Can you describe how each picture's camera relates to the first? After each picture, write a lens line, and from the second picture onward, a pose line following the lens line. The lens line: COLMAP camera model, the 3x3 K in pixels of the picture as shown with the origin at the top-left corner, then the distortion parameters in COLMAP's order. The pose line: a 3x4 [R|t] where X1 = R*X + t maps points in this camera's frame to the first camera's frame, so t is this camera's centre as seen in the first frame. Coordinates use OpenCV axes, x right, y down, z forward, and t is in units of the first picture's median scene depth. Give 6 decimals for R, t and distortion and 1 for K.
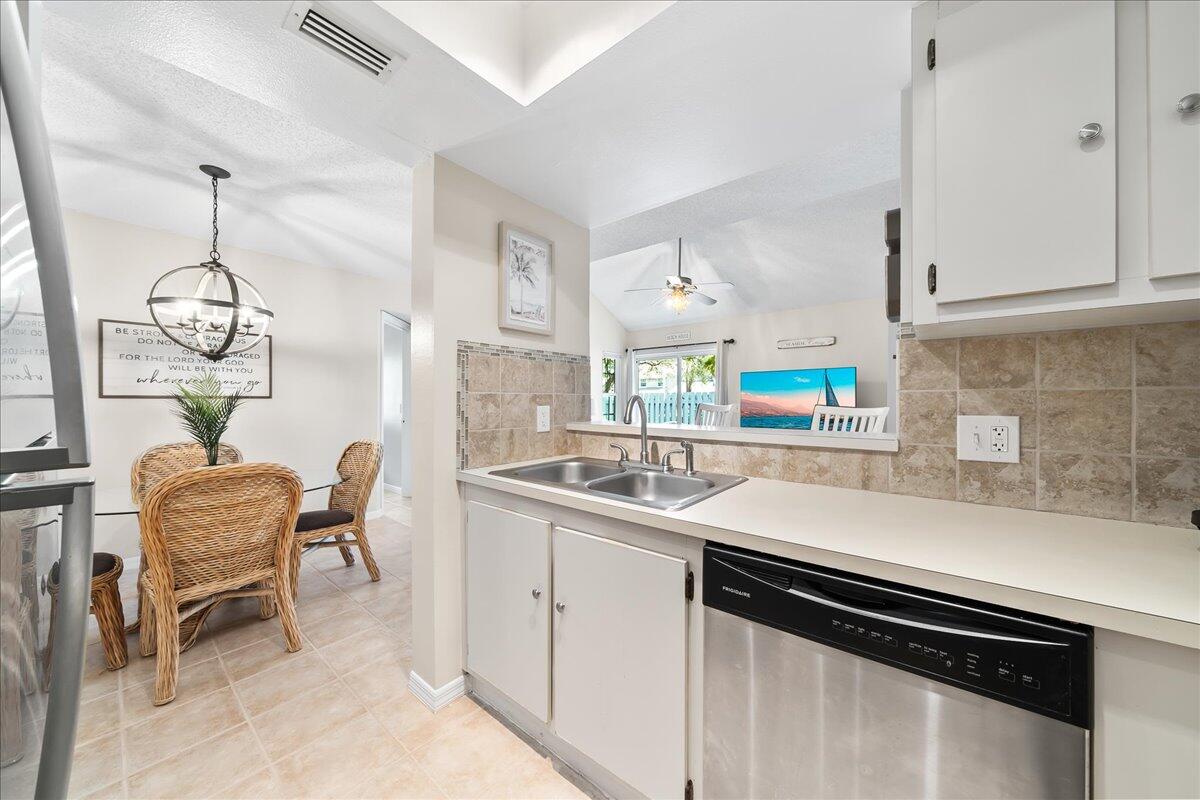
lens RADIAL K [[414.8, 0, 603.5], [0, 414.8, 401.1], [0, 0, 1]] dist [0.001681, 0.000259]
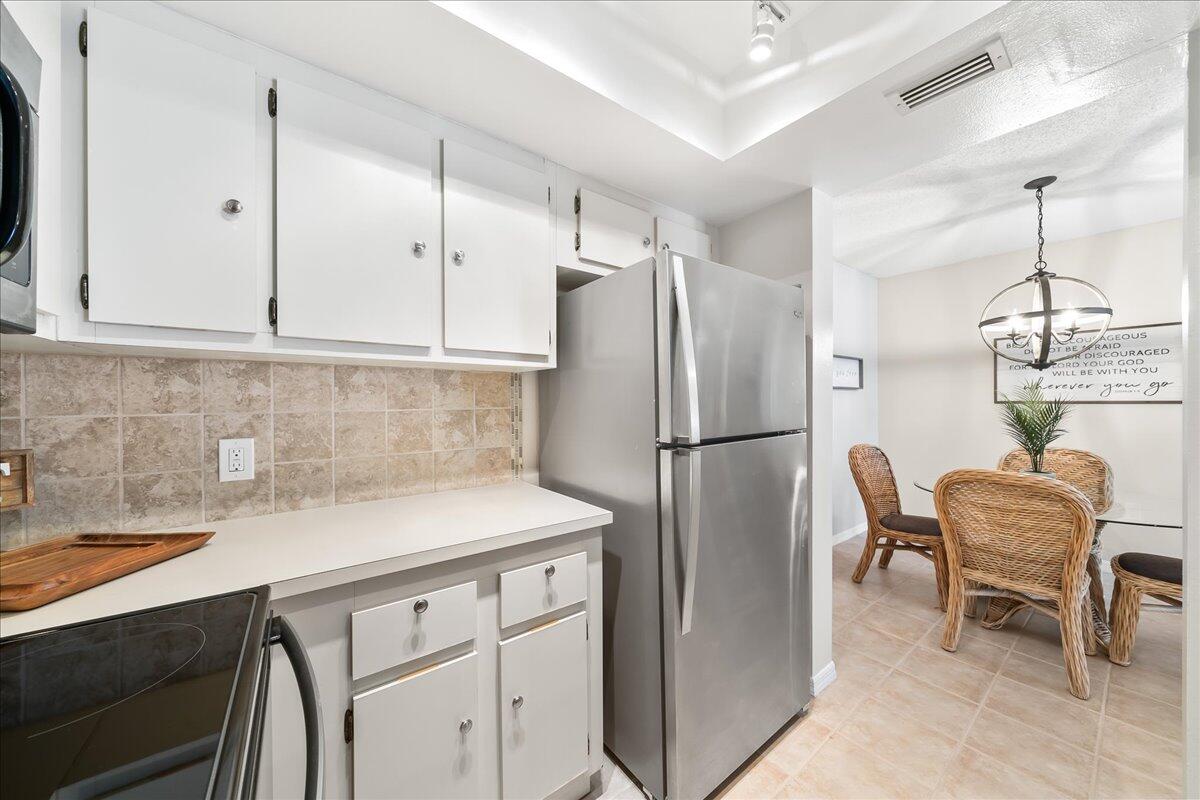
lens RADIAL K [[414.8, 0, 603.6], [0, 414.8, 398.8], [0, 0, 1]] dist [0.001681, 0.000259]
pose [[-0.216696, -0.002937, -0.976235, 0.352799], [0.003025, 0.999989, -0.003680, -0.030926], [0.976234, -0.003751, -0.216685, 0.221502]]
